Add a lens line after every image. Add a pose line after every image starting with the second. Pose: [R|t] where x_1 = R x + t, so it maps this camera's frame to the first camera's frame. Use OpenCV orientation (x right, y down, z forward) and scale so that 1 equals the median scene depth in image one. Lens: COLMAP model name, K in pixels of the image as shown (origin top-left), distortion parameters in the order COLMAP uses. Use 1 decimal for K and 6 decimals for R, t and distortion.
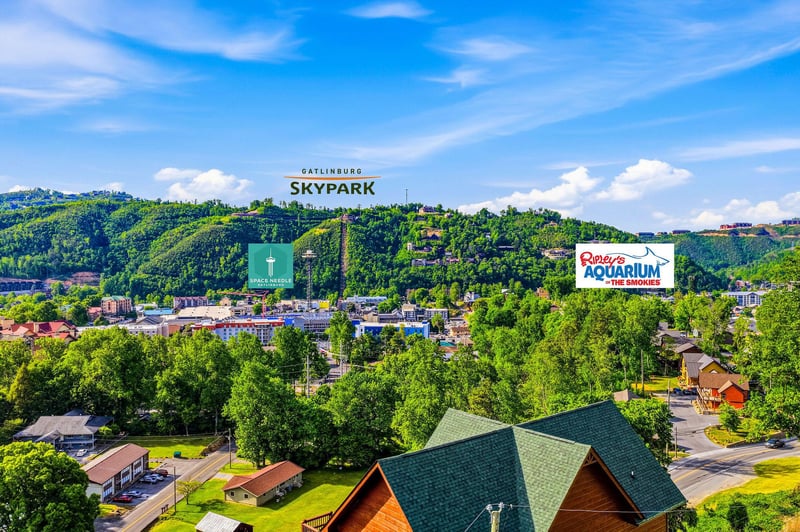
lens RADIAL K [[664.5, 0, 399.3], [0, 664.5, 255.0], [0, 0, 1]] dist [0.004822, 0.008168]
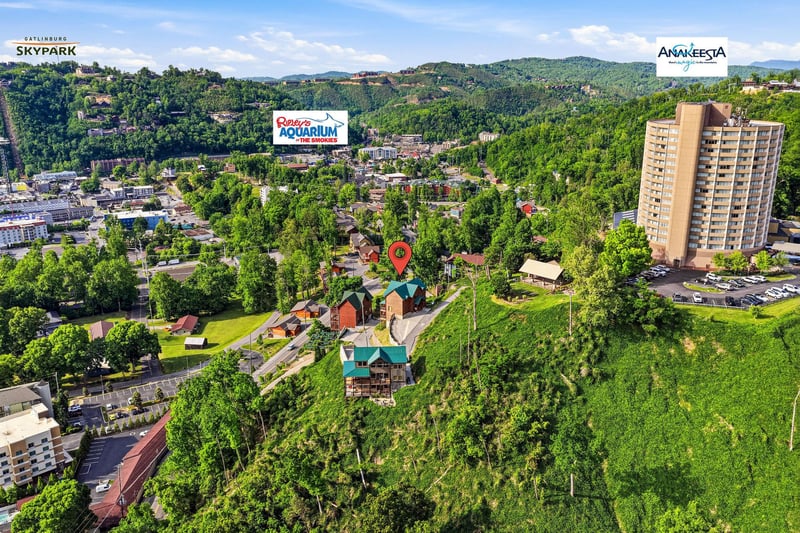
lens RADIAL K [[798.4, 0, 396.6], [0, 798.4, 228.1], [0, 0, 1]] dist [0.003832, -0.004987]
pose [[0.872309, -0.117325, 0.474671, -0.200285], [0.010222, 0.974949, 0.222193, -0.136004], [-0.488849, -0.188969, 0.851656, -0.376839]]
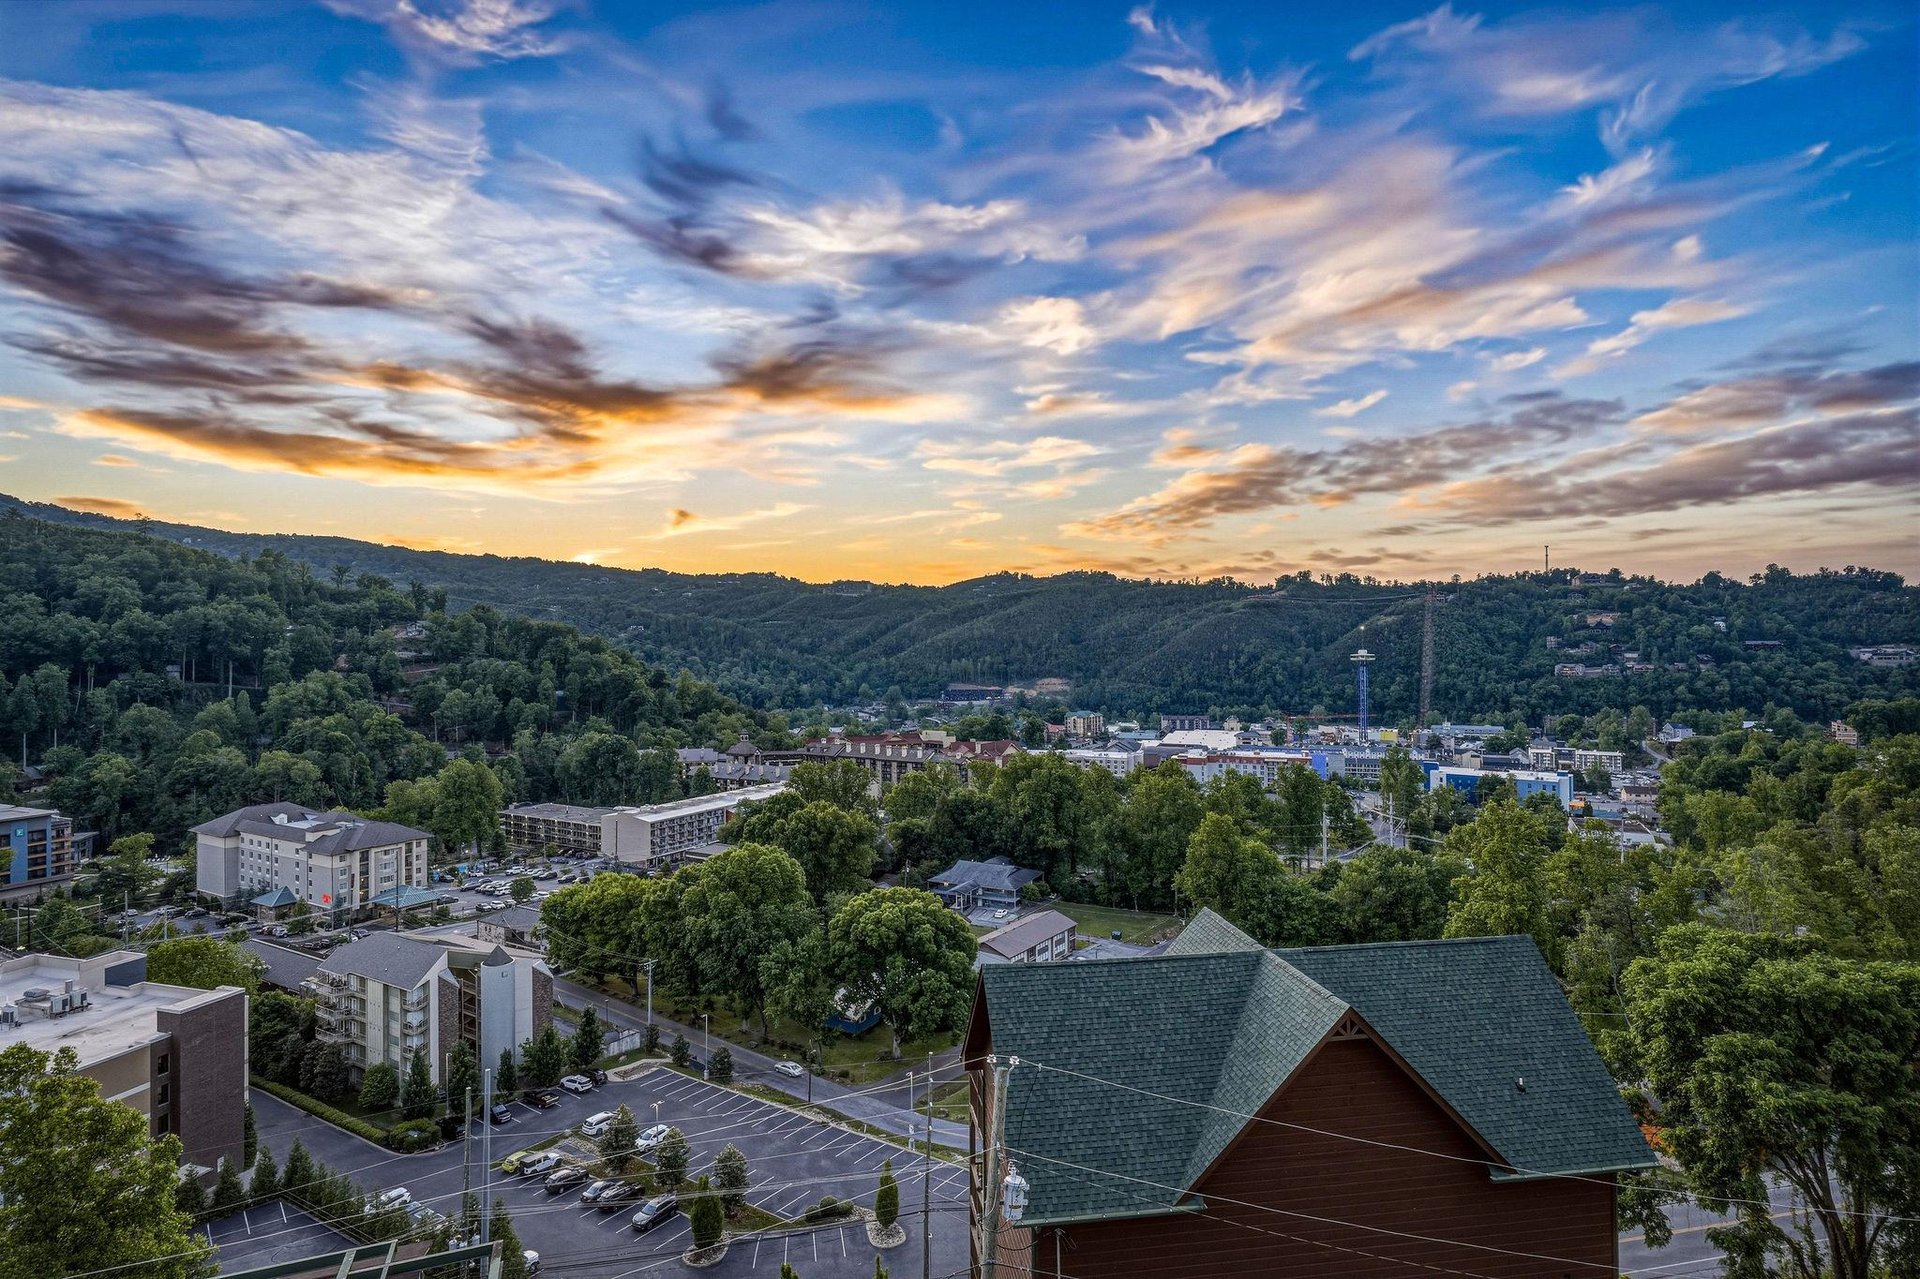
lens RADIAL K [[960.5, 0, 964.1], [0, 960.5, 631.2], [0, 0, 1]] dist [0.001104, 0.000956]
pose [[0.853180, -0.011683, -0.521485, 0.019691], [-0.001895, 0.999673, -0.025495, -0.000231], [0.521613, 0.022740, 0.852879, 0.006448]]
